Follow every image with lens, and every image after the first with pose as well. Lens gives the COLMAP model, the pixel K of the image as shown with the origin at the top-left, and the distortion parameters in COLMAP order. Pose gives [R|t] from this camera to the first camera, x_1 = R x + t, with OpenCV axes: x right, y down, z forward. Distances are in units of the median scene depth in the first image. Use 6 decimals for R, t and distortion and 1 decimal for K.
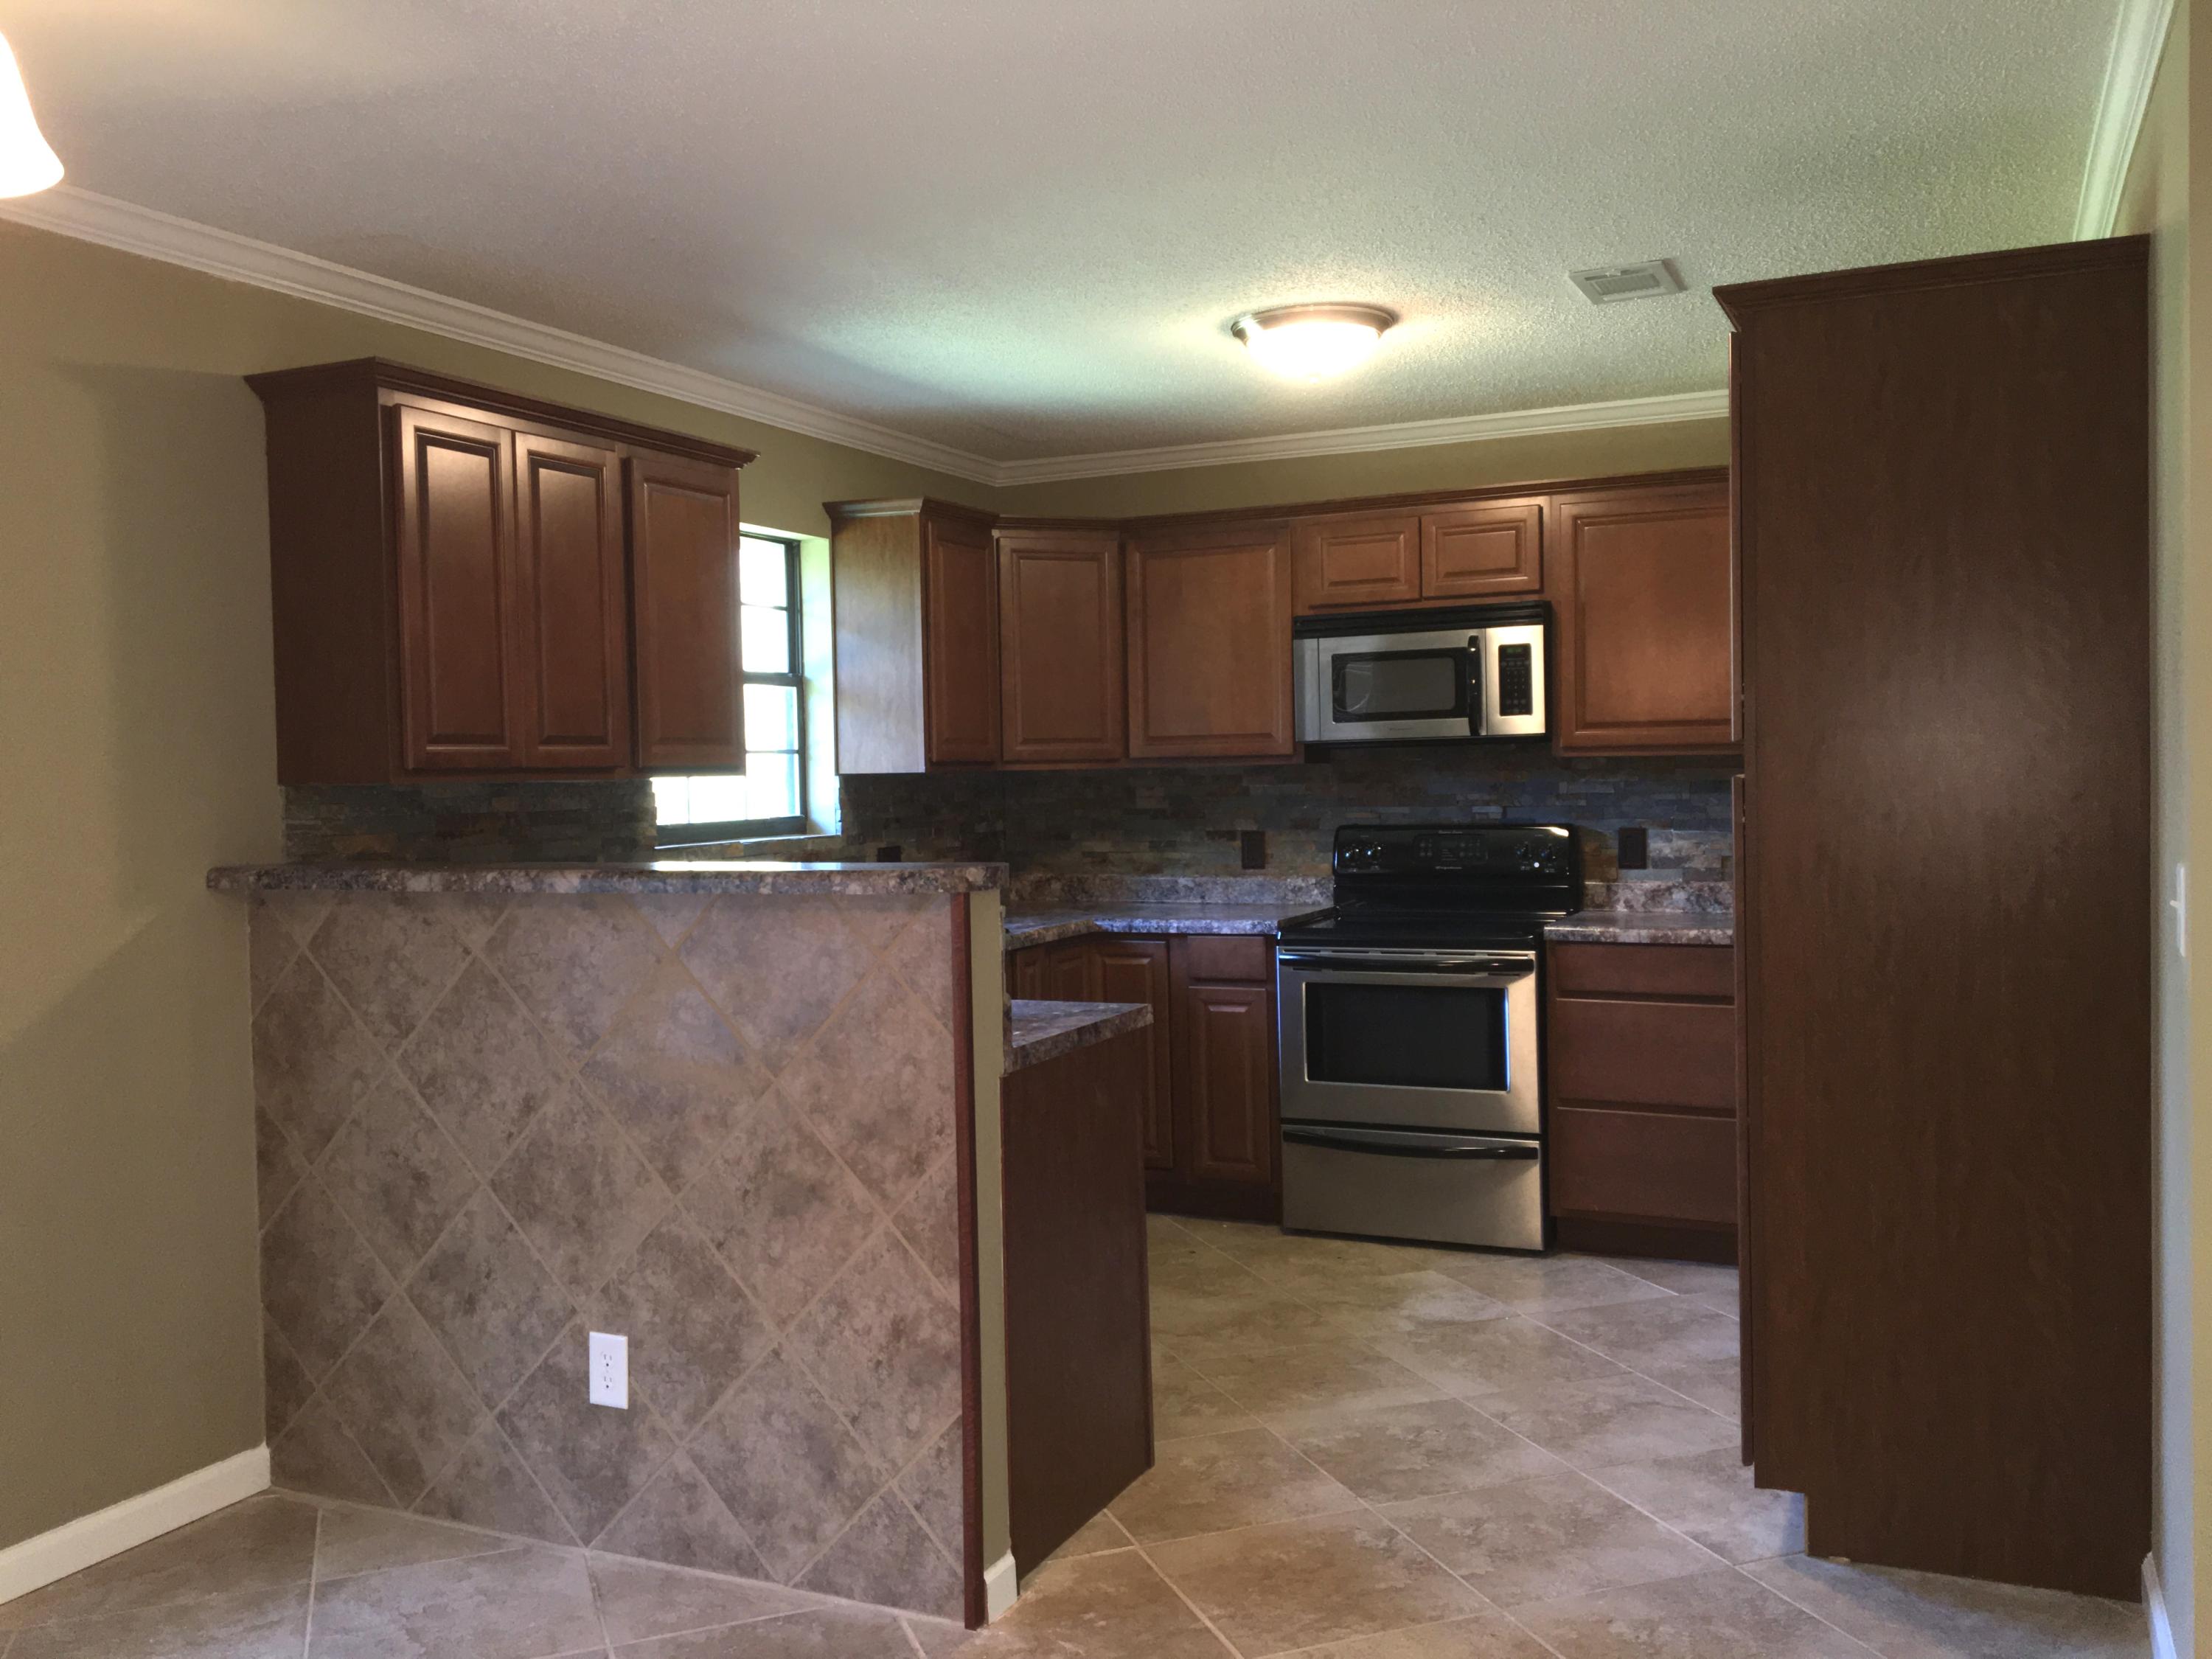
lens RADIAL K [[1848.5, 0, 1106.0], [0, 1848.5, 829.5], [0, 0, 1]] dist [0.127124, -0.228740]
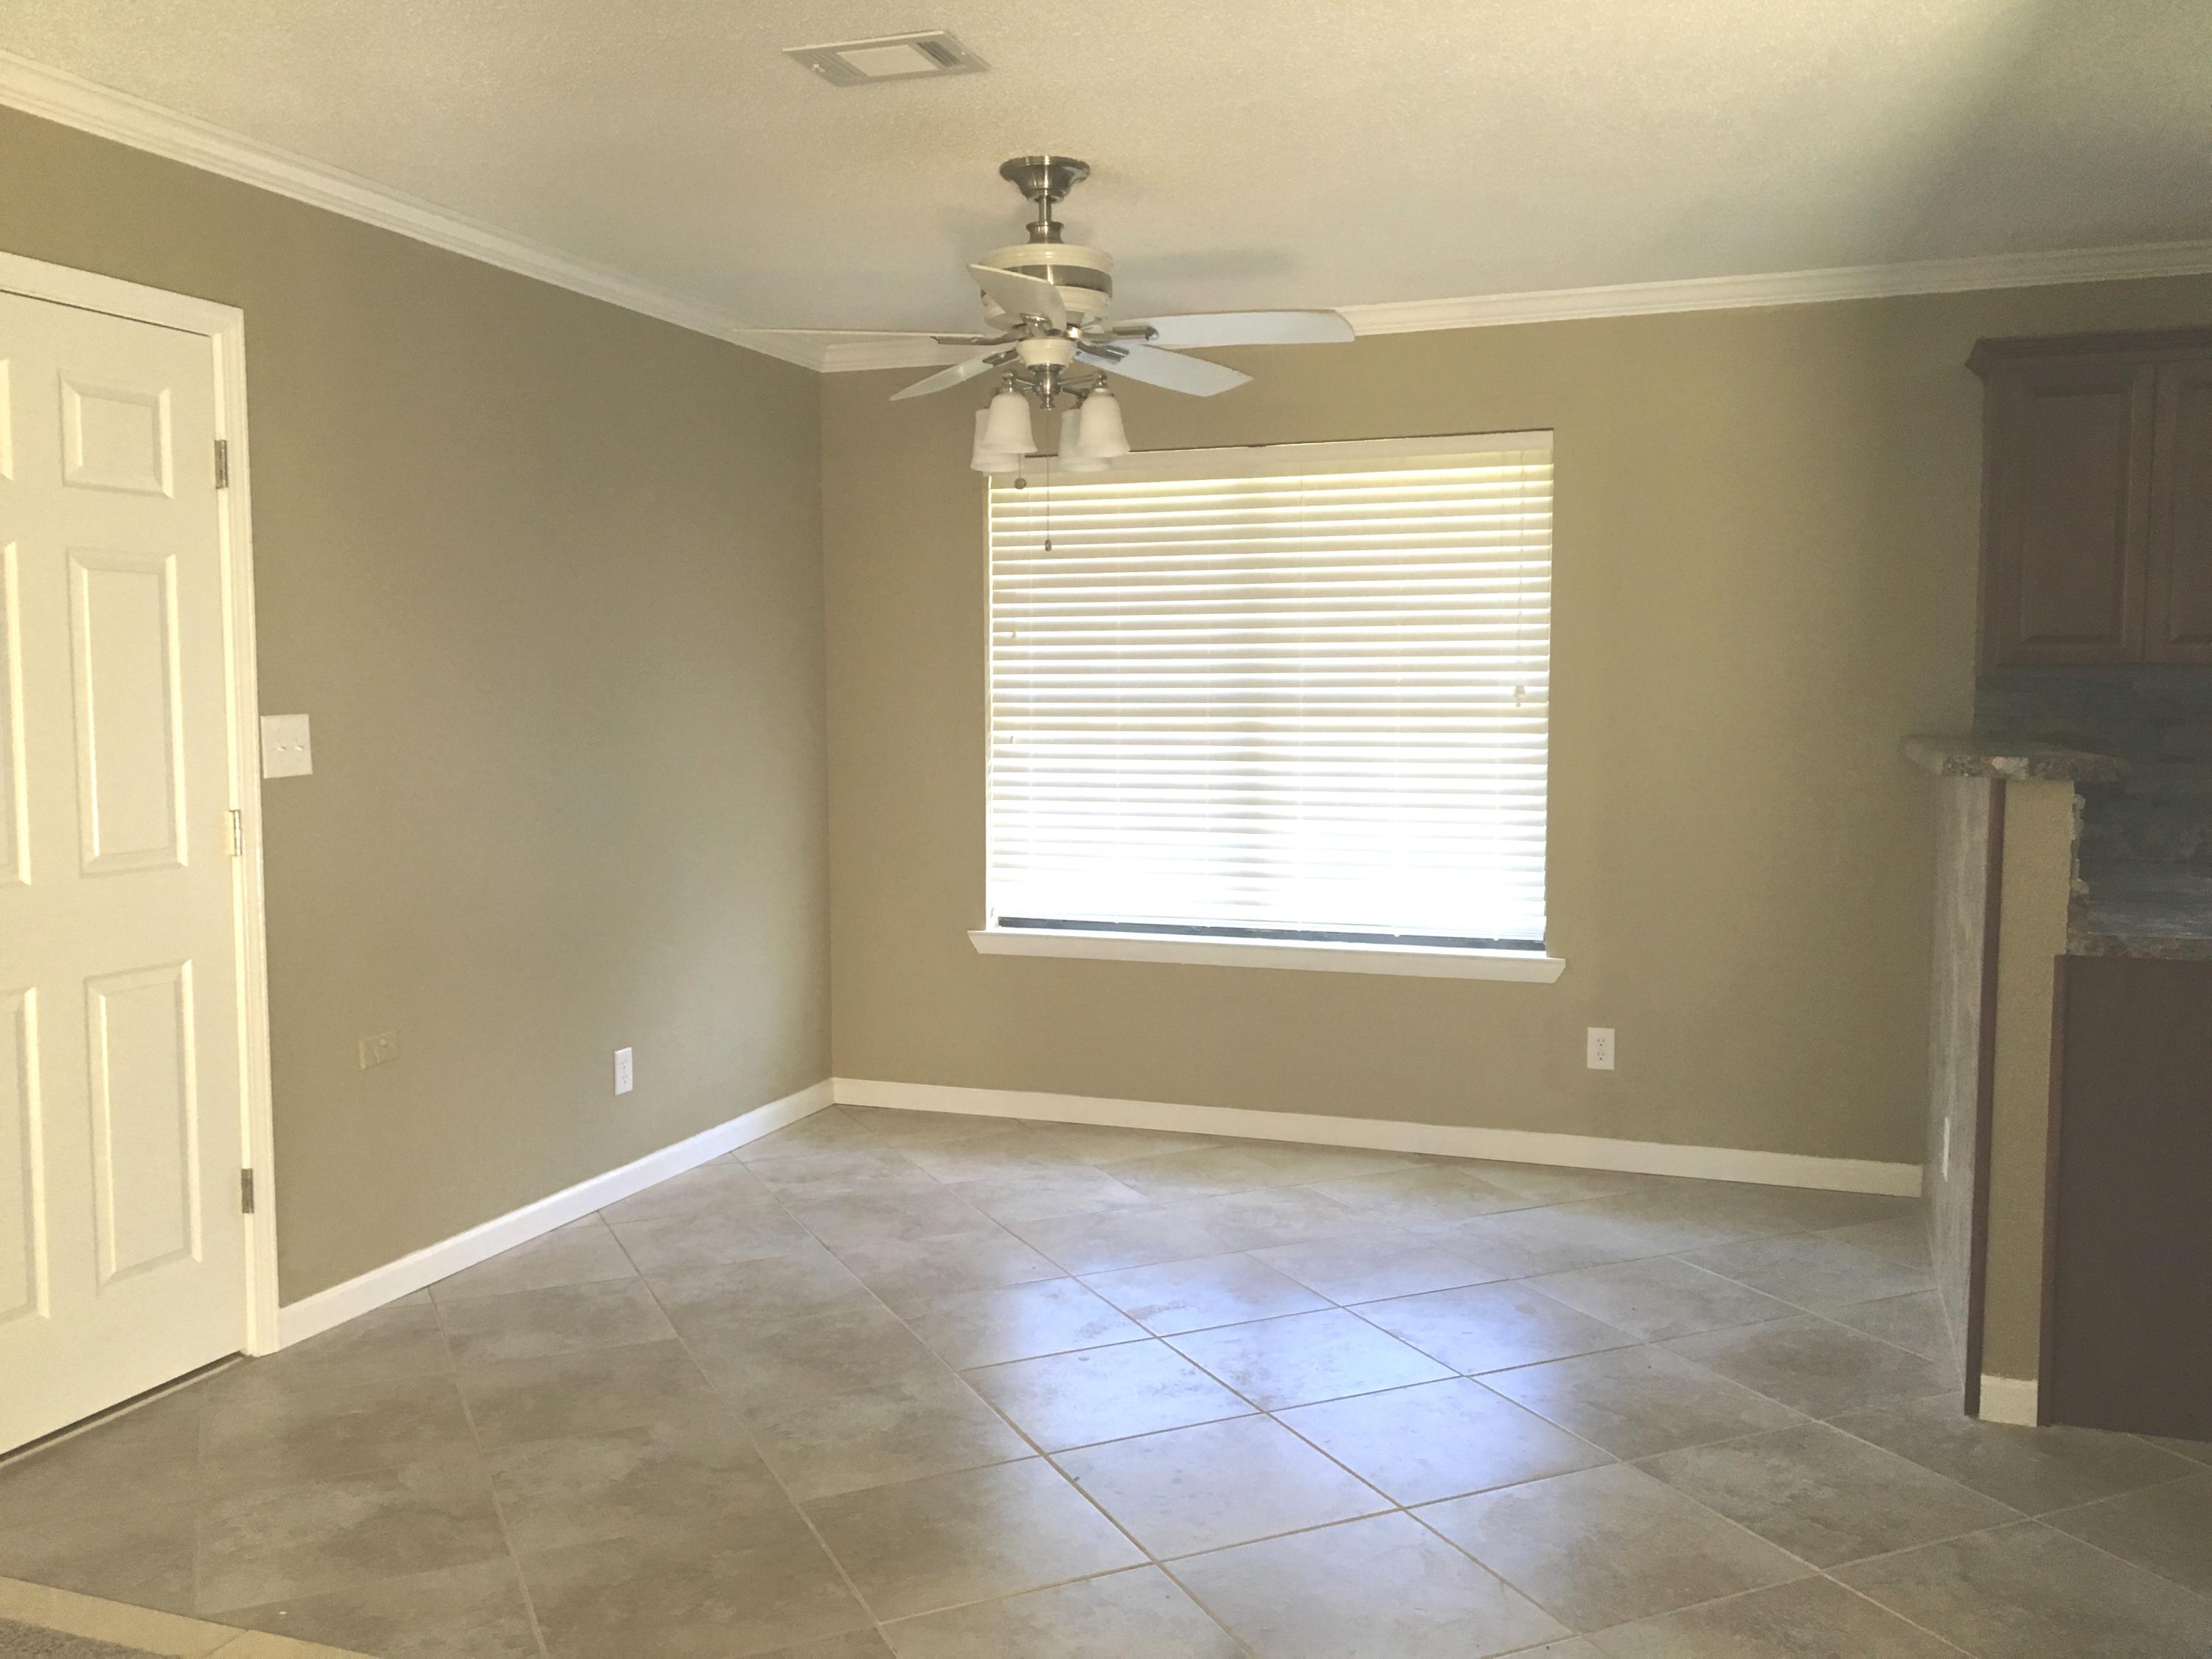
lens RADIAL K [[1848.5, 0, 1106.0], [0, 1848.5, 829.5], [0, 0, 1]] dist [0.127124, -0.228740]
pose [[0.081234, 0.097601, -0.991905, 0.609322], [-0.036779, 0.994810, 0.094875, -0.014409], [0.996016, 0.028774, 0.084402, 0.221232]]
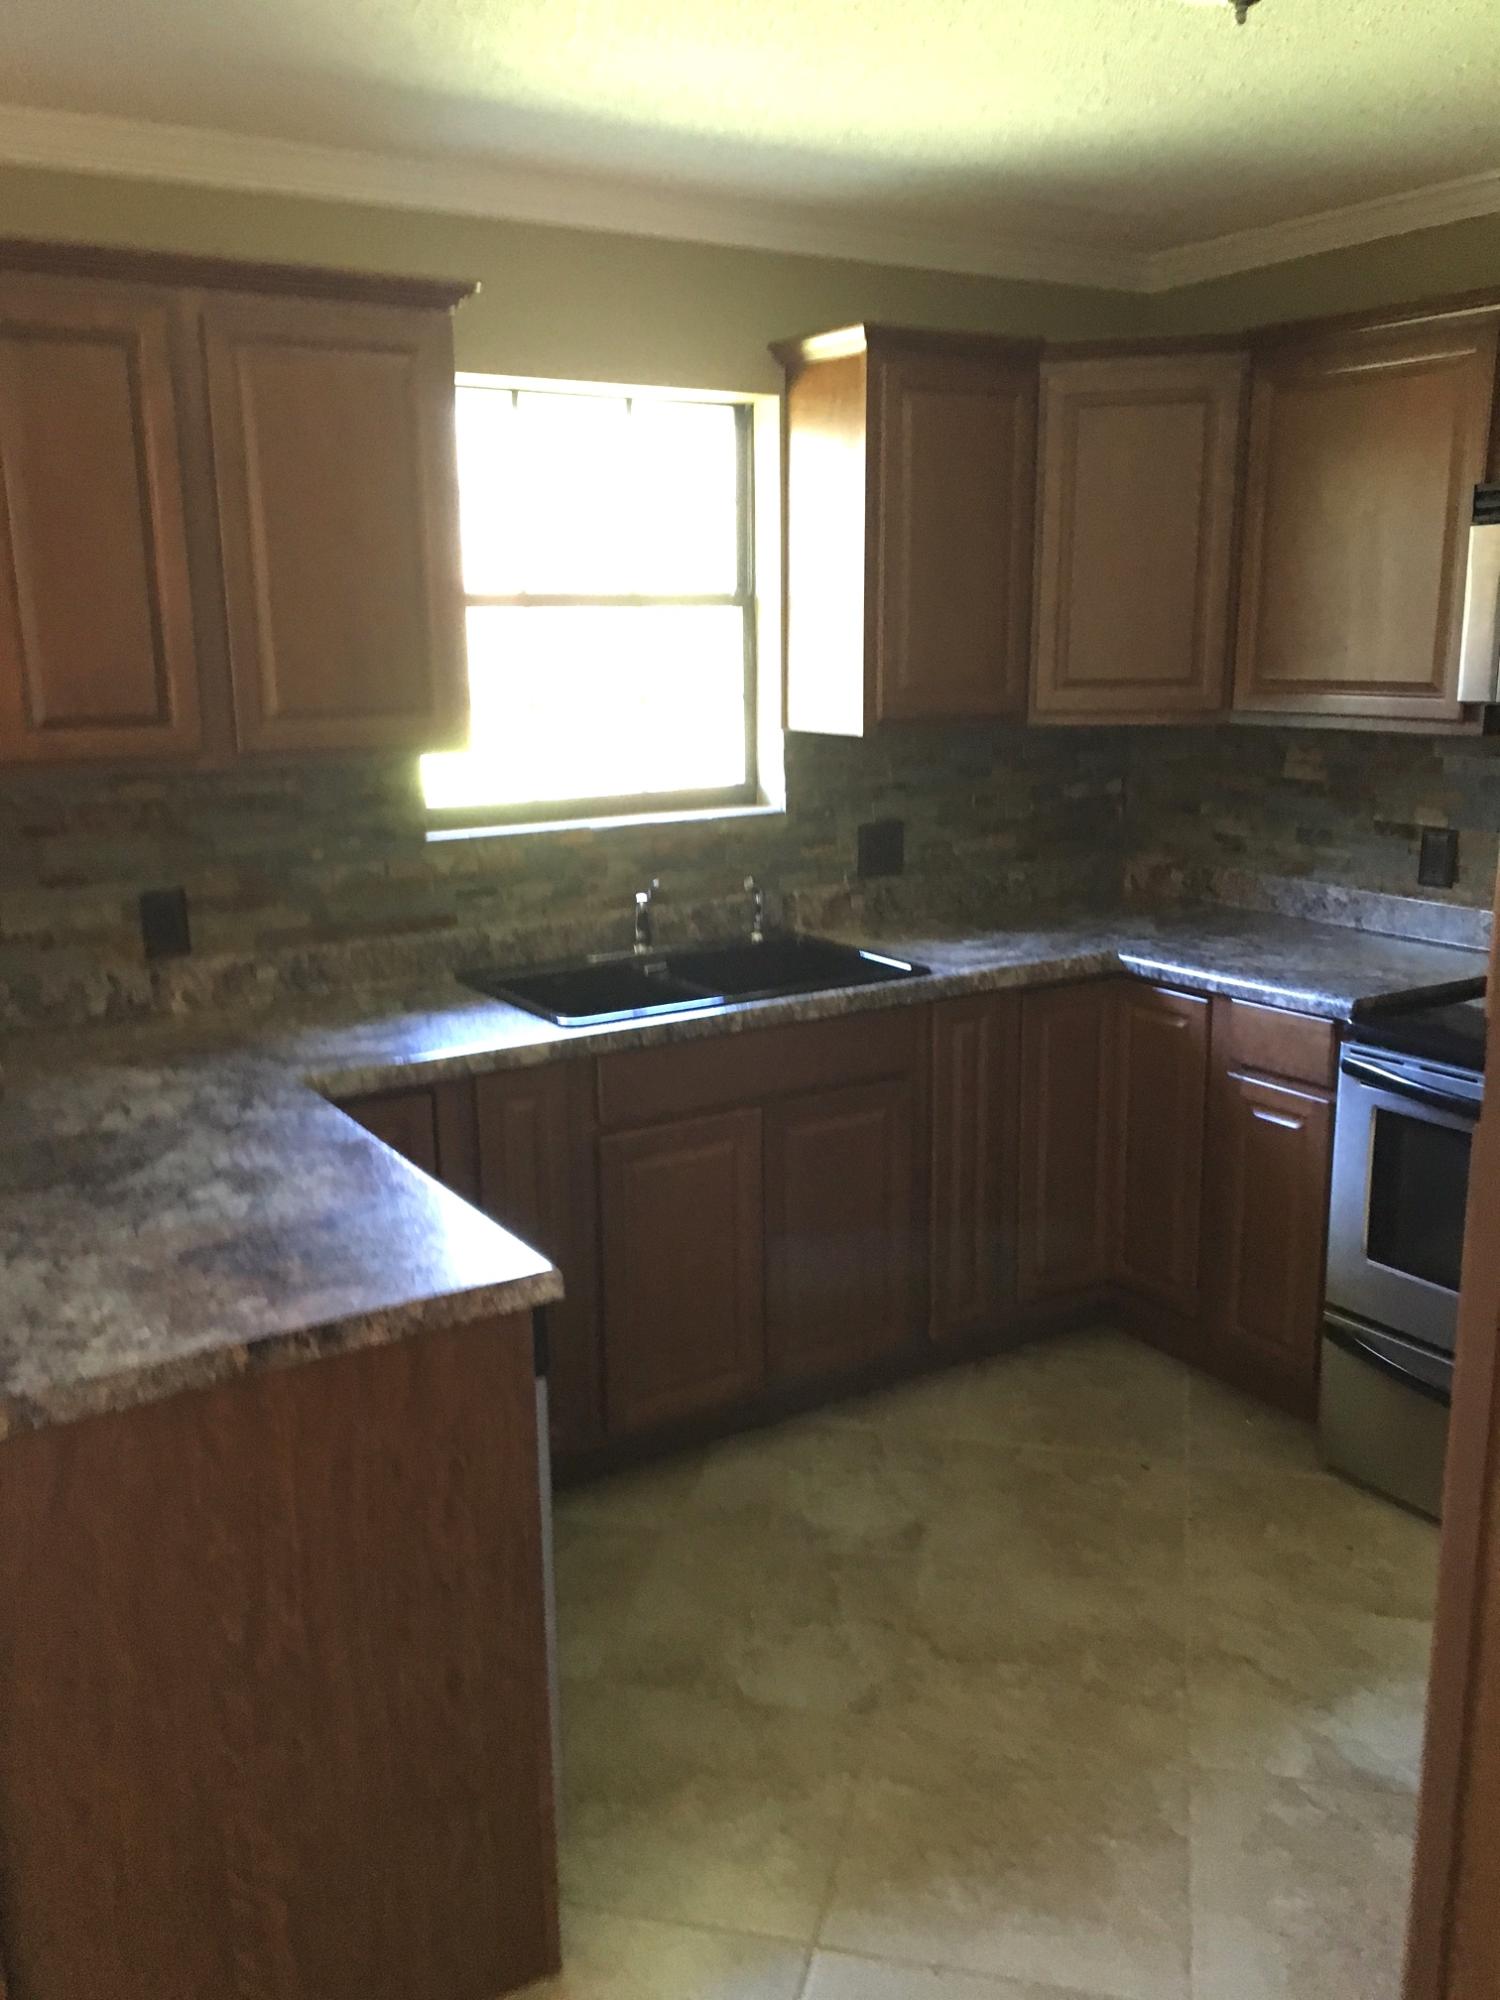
lens RADIAL K [[1688.7, 0, 757.8], [0, 1688.7, 997.7], [0, 0, 1]] dist [0.084526, -0.098069]
pose [[0.837020, 0.129471, -0.531633, 0.252270], [-0.023800, 0.979298, 0.201022, -0.068131], [0.546654, -0.155607, 0.822773, 0.460717]]
